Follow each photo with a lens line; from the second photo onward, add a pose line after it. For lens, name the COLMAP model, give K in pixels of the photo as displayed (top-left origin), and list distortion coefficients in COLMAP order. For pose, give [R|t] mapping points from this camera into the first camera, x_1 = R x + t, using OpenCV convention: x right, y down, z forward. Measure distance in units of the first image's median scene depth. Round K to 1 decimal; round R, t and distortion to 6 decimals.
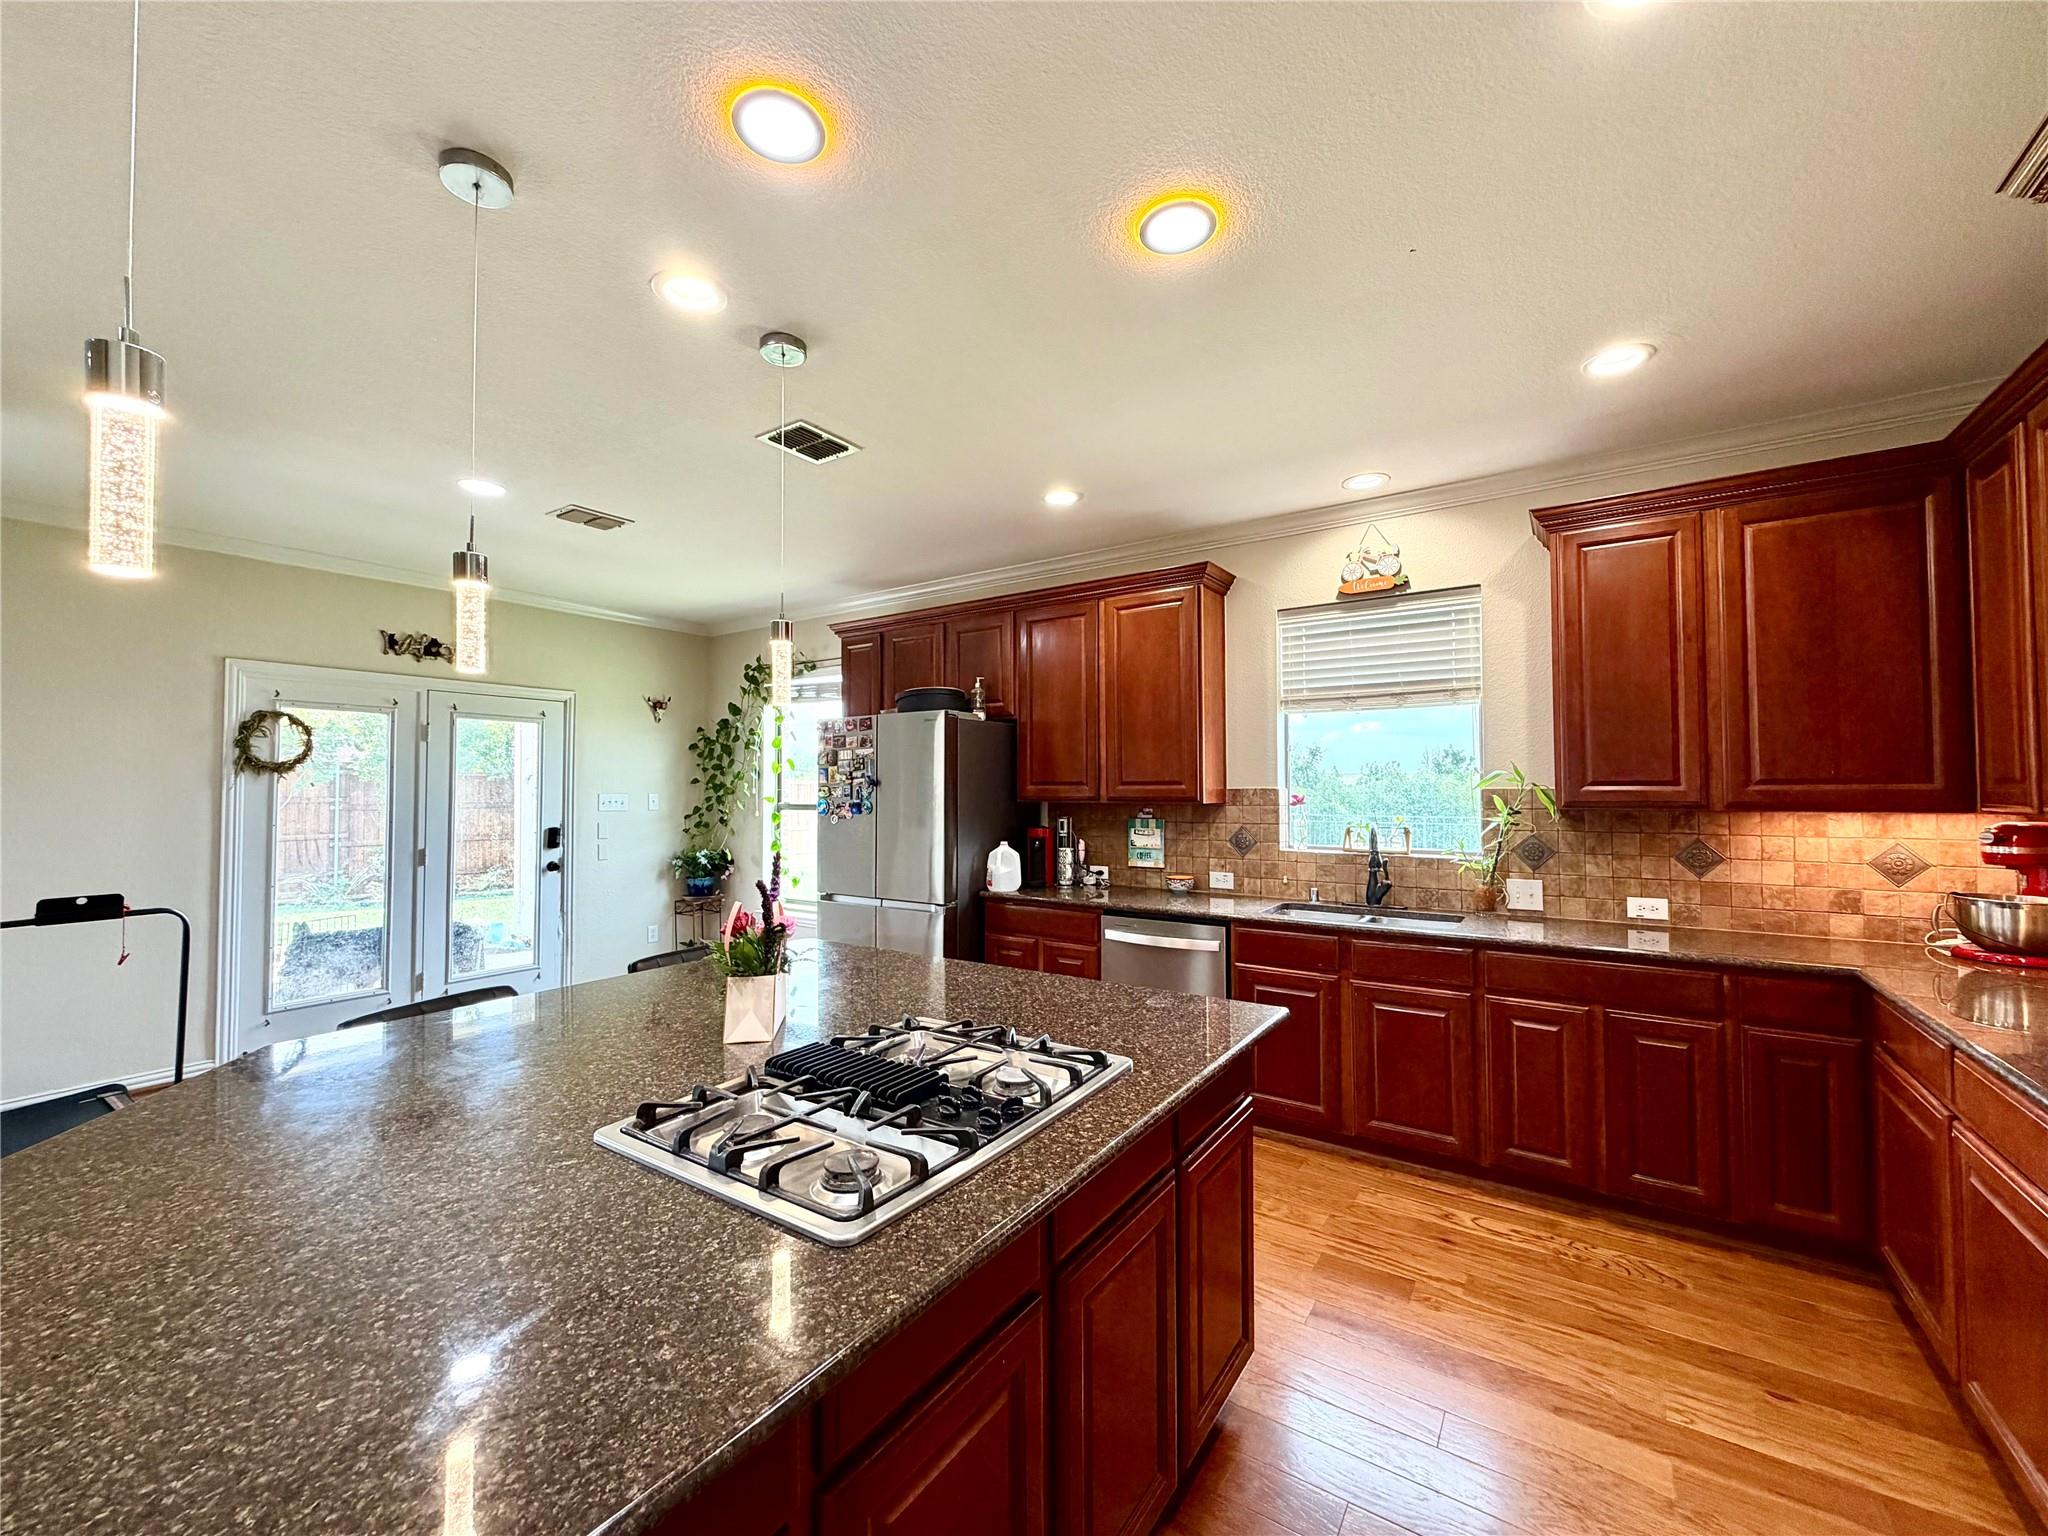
lens RADIAL K [[817.3, 0, 1017.4], [0, 817.3, 772.2], [0, 0, 1]] dist [0.000566, 0.000074]
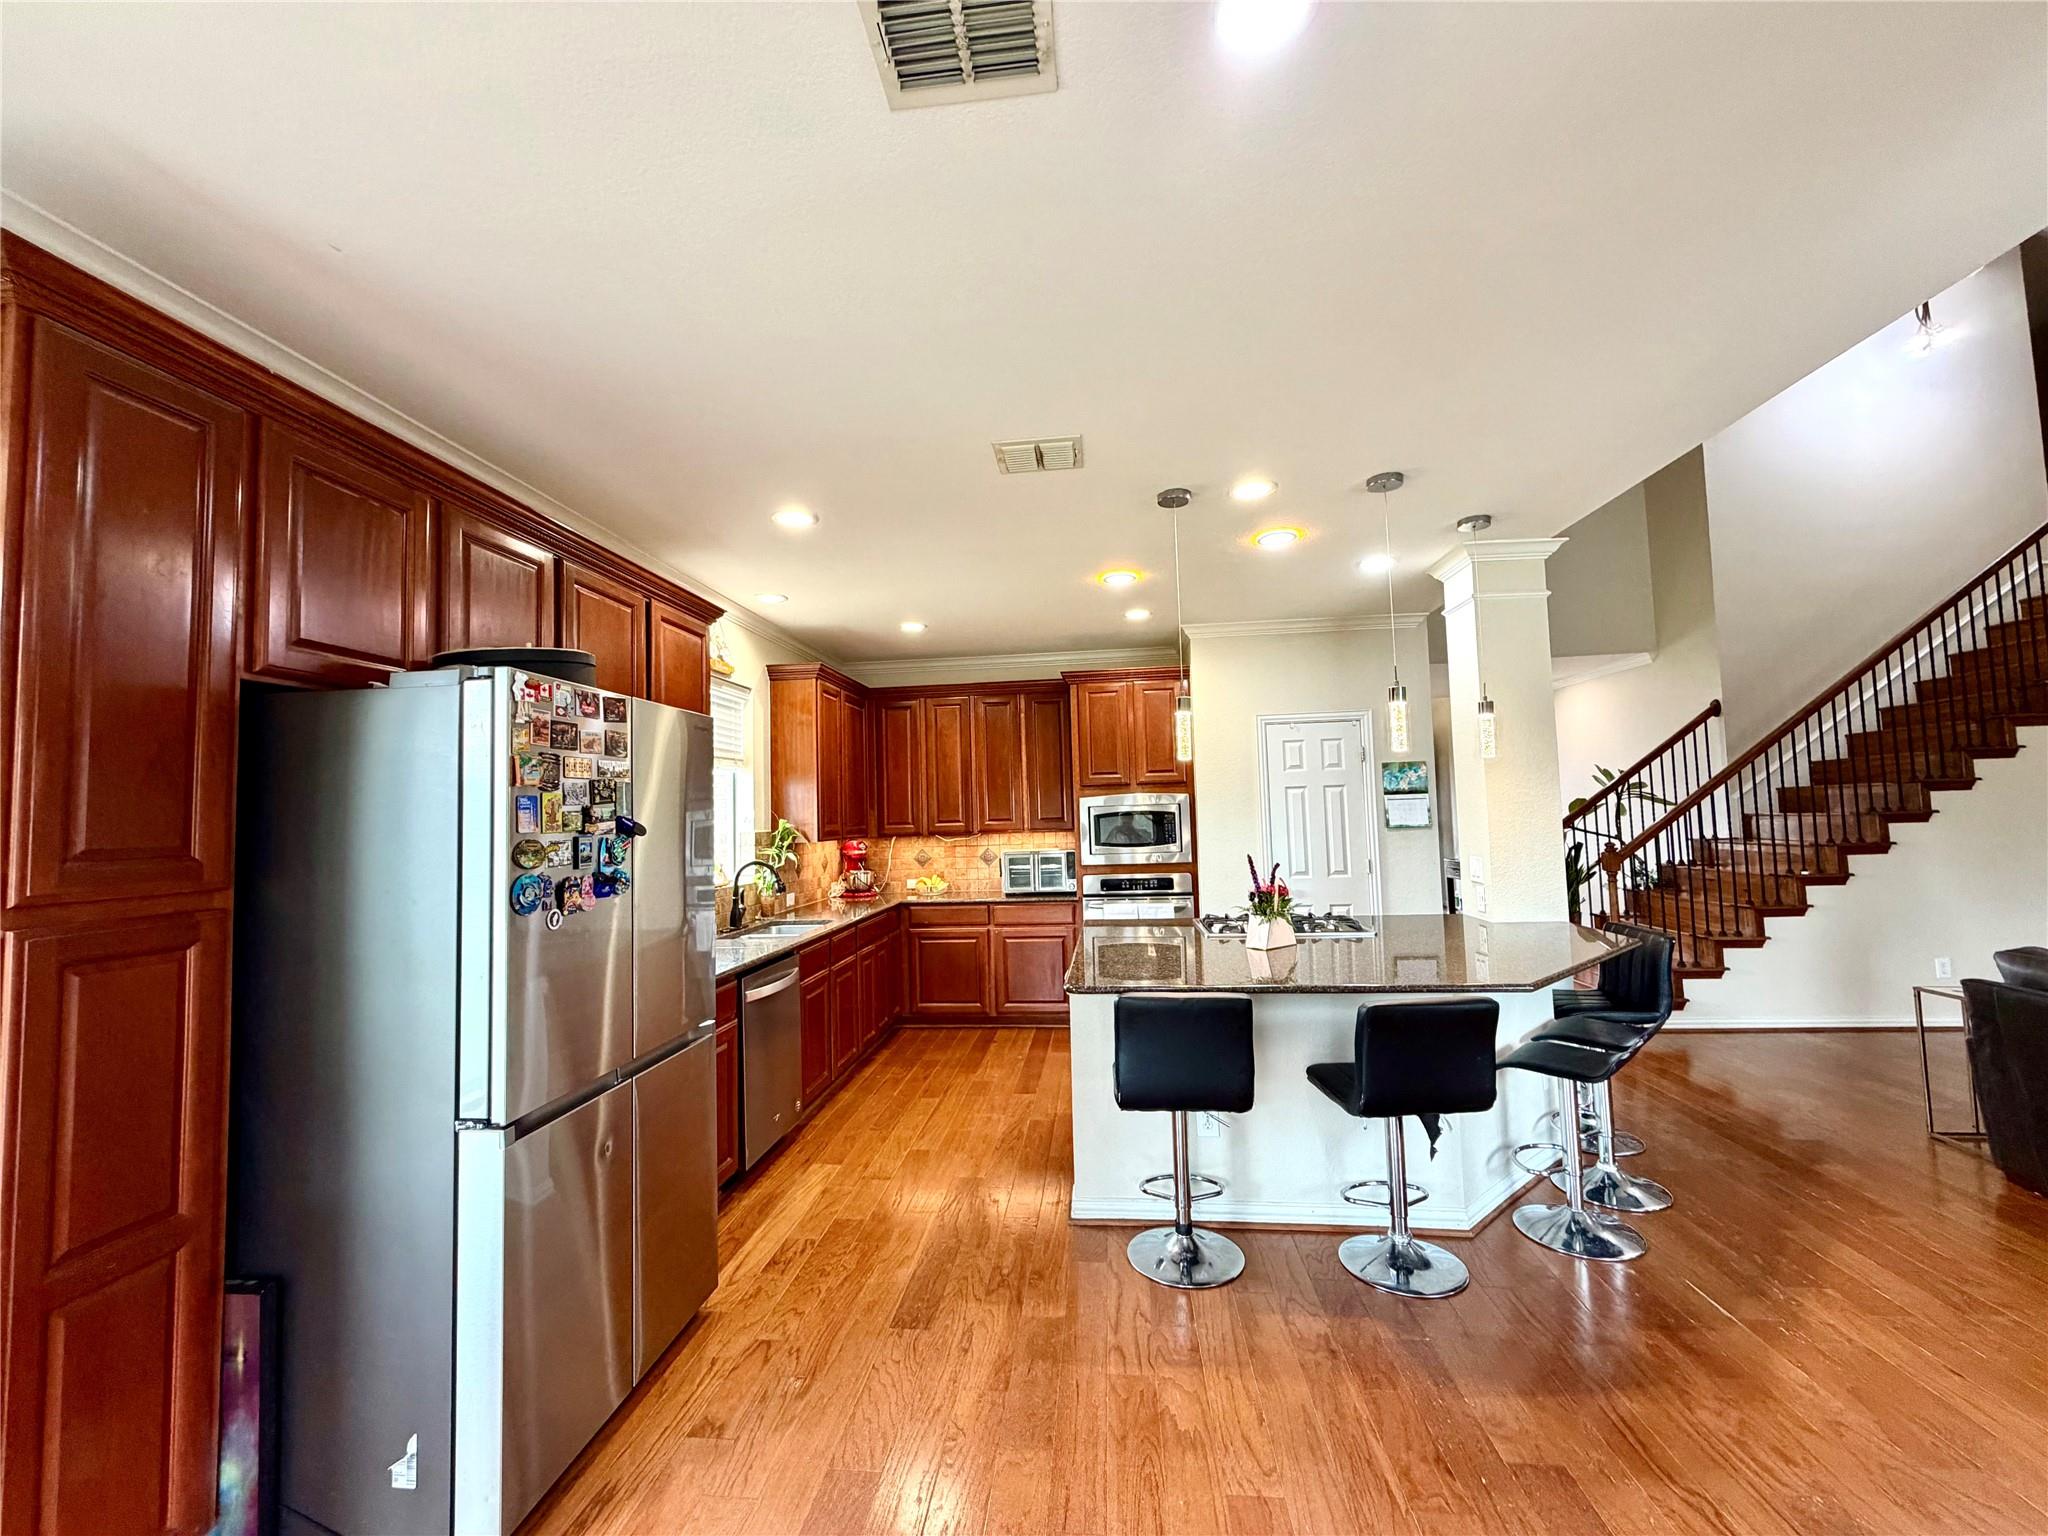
lens RADIAL K [[817.3, 0, 1024.4], [0, 817.3, 768.6], [0, 0, 1]] dist [0.000566, 0.000074]
pose [[-0.475908, 0.069015, 0.876783, -0.741353], [0.013500, 0.997372, -0.071179, 0.014253], [-0.879391, -0.022038, -0.475589, 1.032578]]
